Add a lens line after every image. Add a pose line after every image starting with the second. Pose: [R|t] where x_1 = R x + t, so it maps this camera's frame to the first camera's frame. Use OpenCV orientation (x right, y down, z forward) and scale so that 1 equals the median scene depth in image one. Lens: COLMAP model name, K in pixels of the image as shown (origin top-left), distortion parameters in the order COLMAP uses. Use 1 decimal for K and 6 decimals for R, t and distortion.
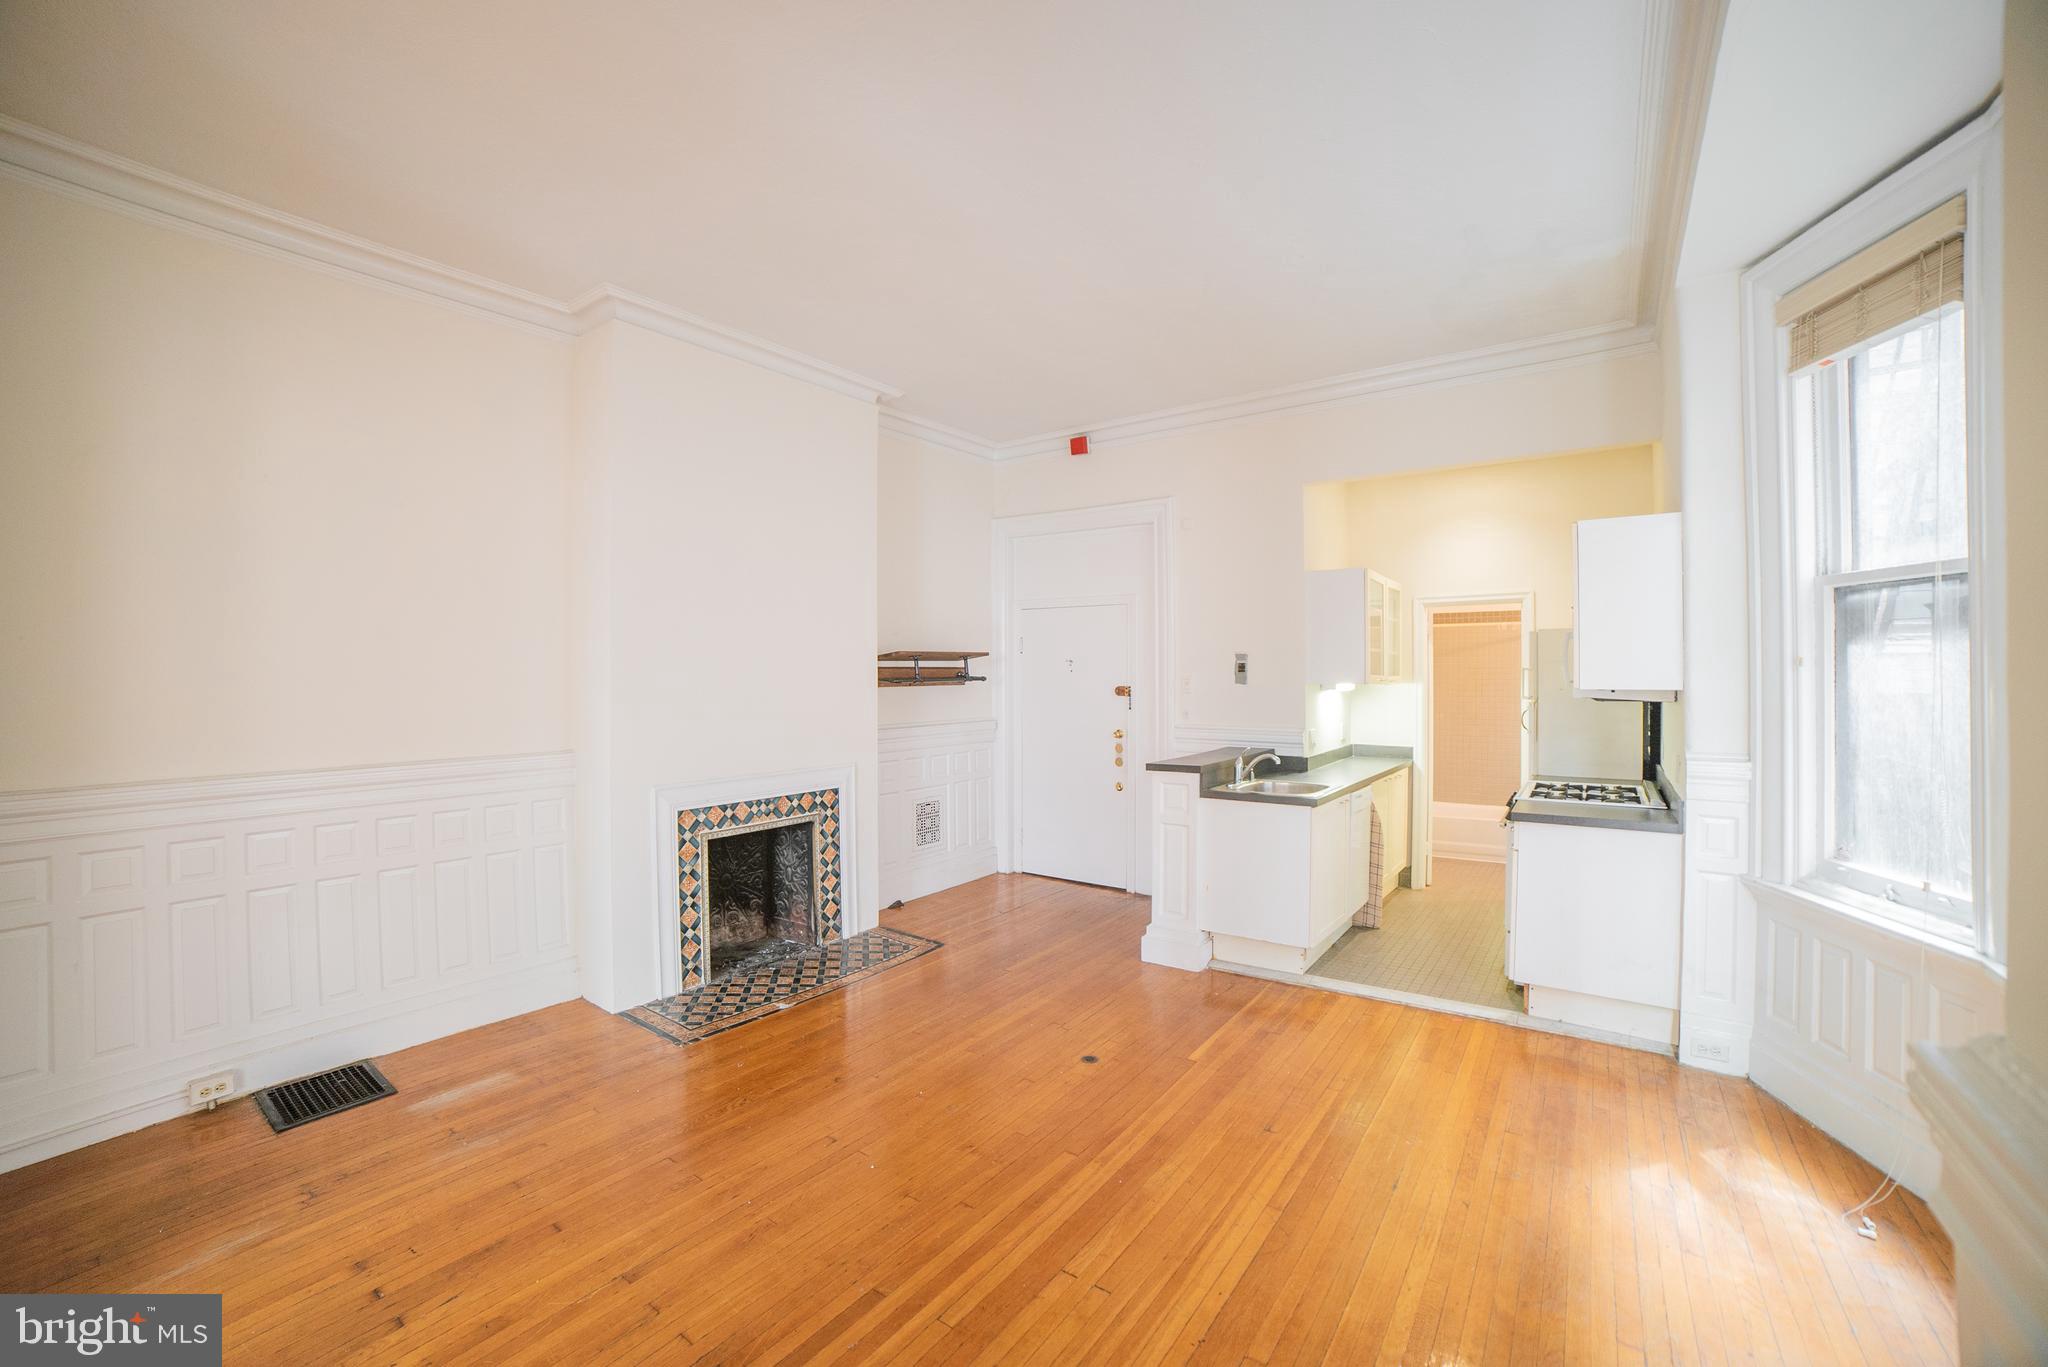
lens RADIAL K [[842.4, 0, 1004.8], [0, 842.4, 674.7], [0, 0, 1]] dist [-0.101333, 0.031904]
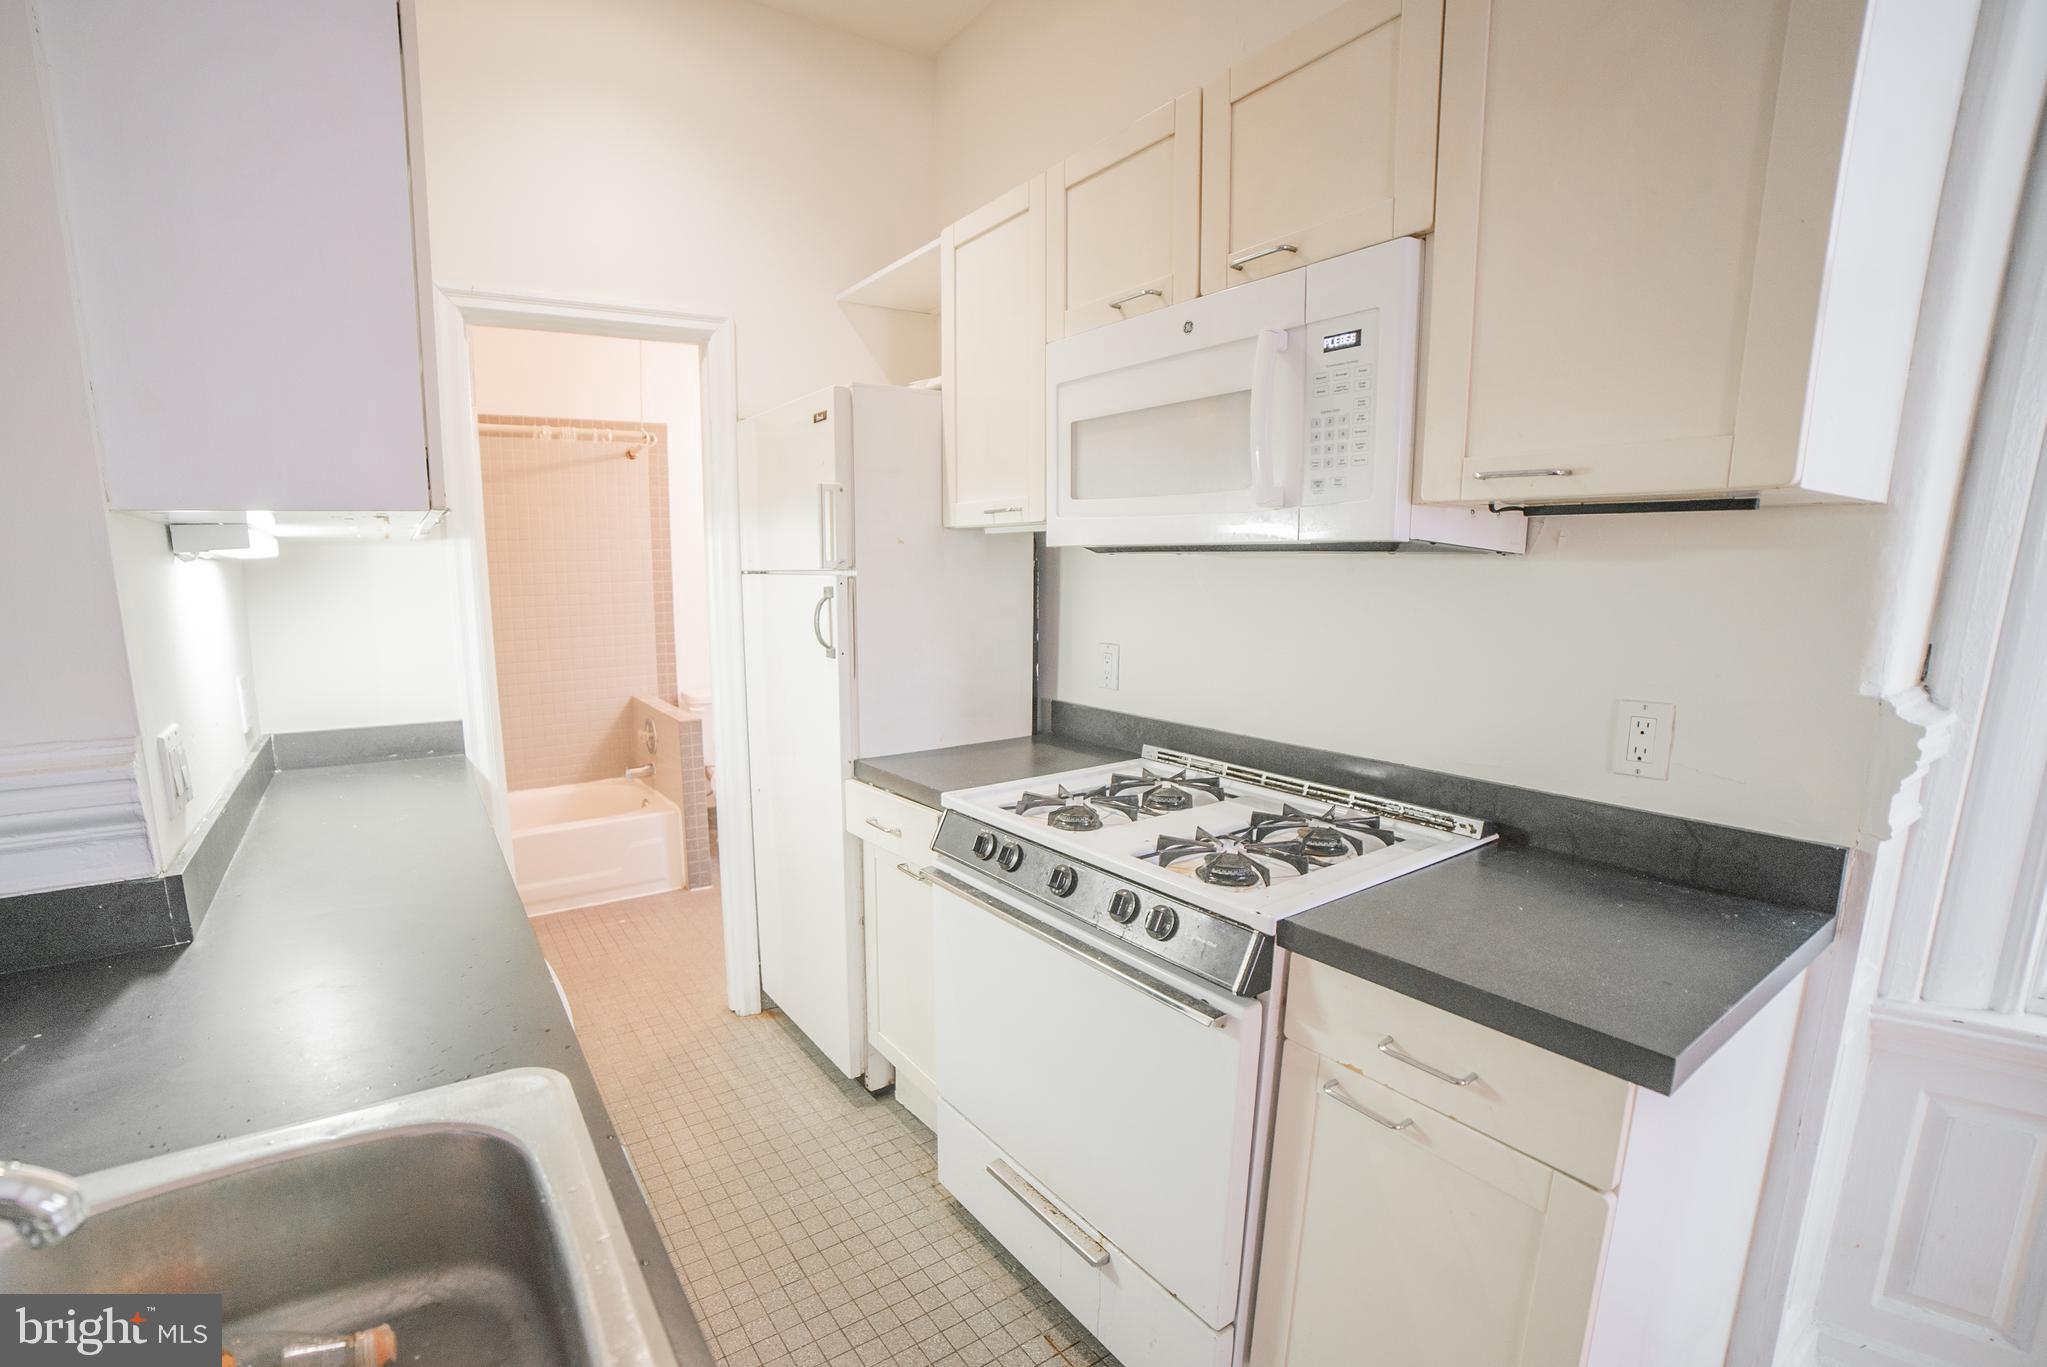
lens RADIAL K [[951.2, 0, 906.3], [0, 951.2, 687.7], [0, 0, 1]] dist [-0.039177, -0.000057]
pose [[0.376765, -0.121104, 0.918358, 0.265732], [0.006685, 0.991747, 0.128040, 0.031032], [-0.926285, -0.042102, 0.374465, 0.878925]]
